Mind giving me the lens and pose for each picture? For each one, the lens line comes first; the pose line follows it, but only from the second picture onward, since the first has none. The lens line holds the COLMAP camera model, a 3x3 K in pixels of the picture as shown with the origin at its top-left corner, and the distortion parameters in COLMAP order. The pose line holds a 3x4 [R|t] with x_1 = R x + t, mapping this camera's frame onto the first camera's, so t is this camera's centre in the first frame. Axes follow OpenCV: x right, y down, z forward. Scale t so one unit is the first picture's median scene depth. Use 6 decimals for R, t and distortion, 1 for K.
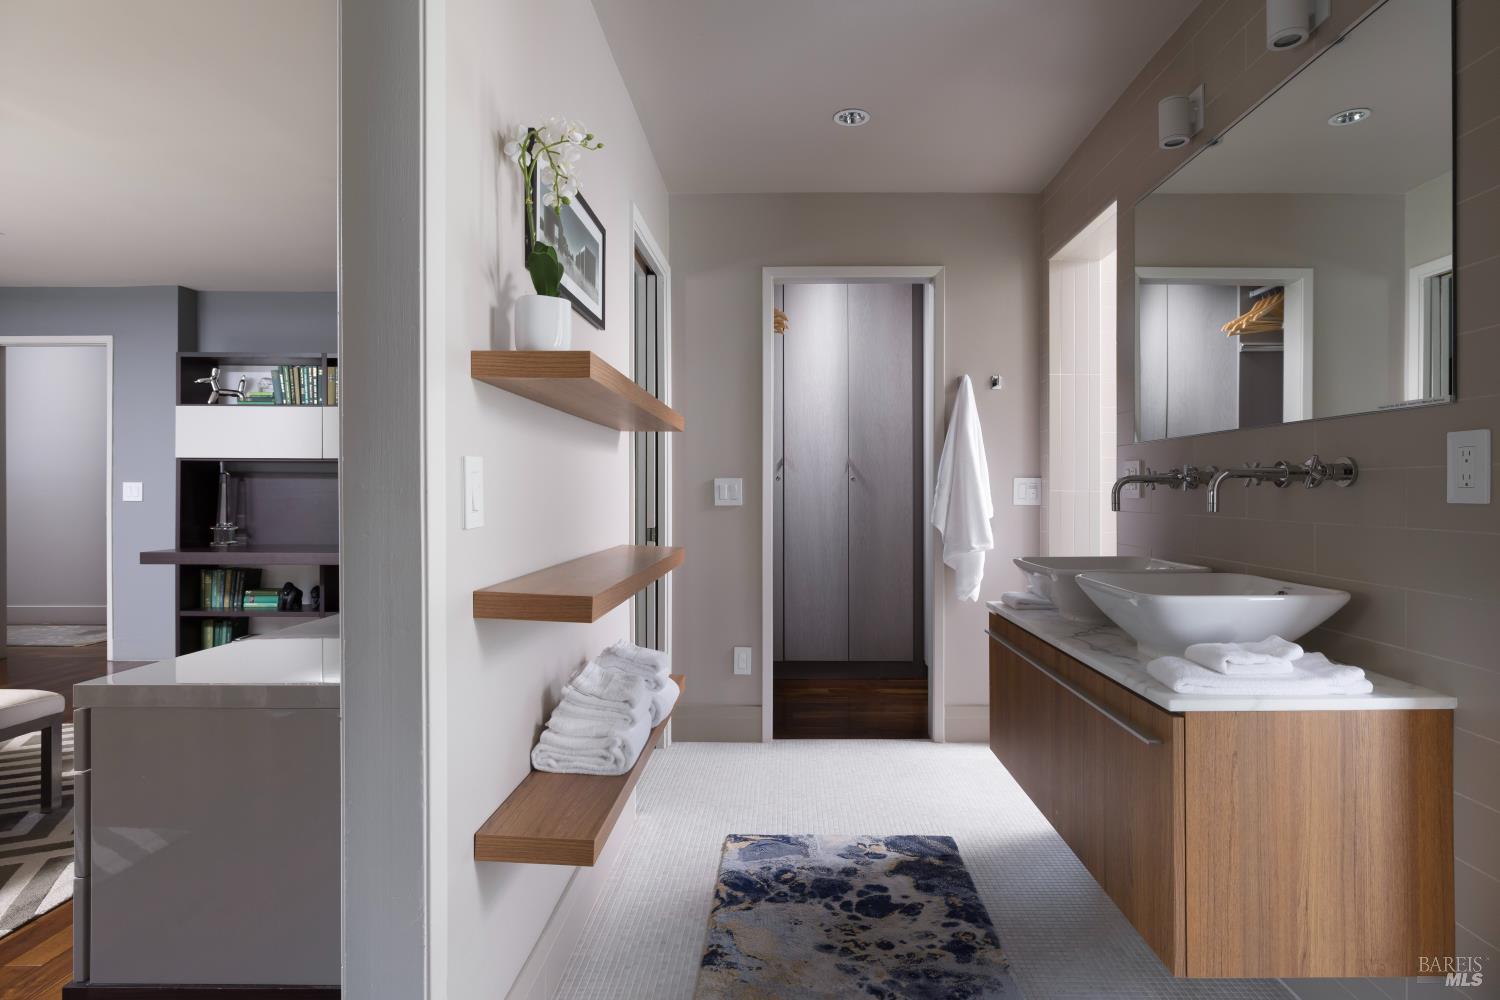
lens RADIAL K [[821.3, 0, 750.0], [0, 821.3, 500.0], [0, 0, 1]] dist [-0.001537, -0.000605]
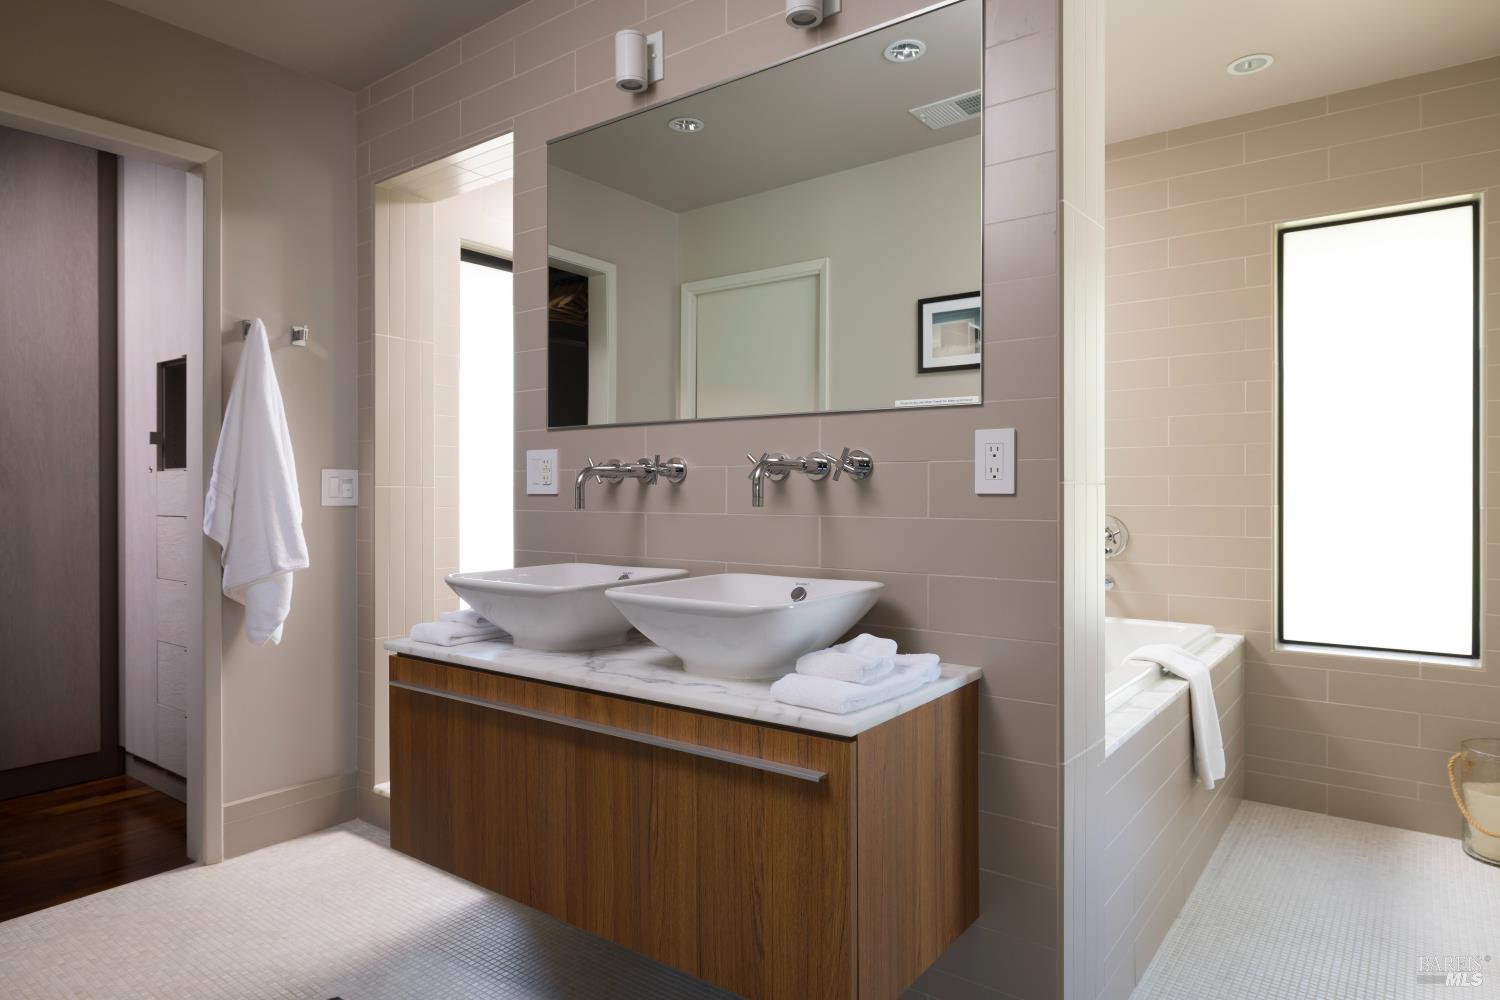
lens RADIAL K [[914.9, 0, 750.0], [0, 914.9, 500.0], [0, 0, 1]] dist [0.002499, 0.001439]
pose [[0.570618, -0.008625, 0.821171, -0.142750], [0.010474, 0.999940, 0.003224, 0.002253], [-0.821149, 0.006761, 0.570674, 0.231363]]
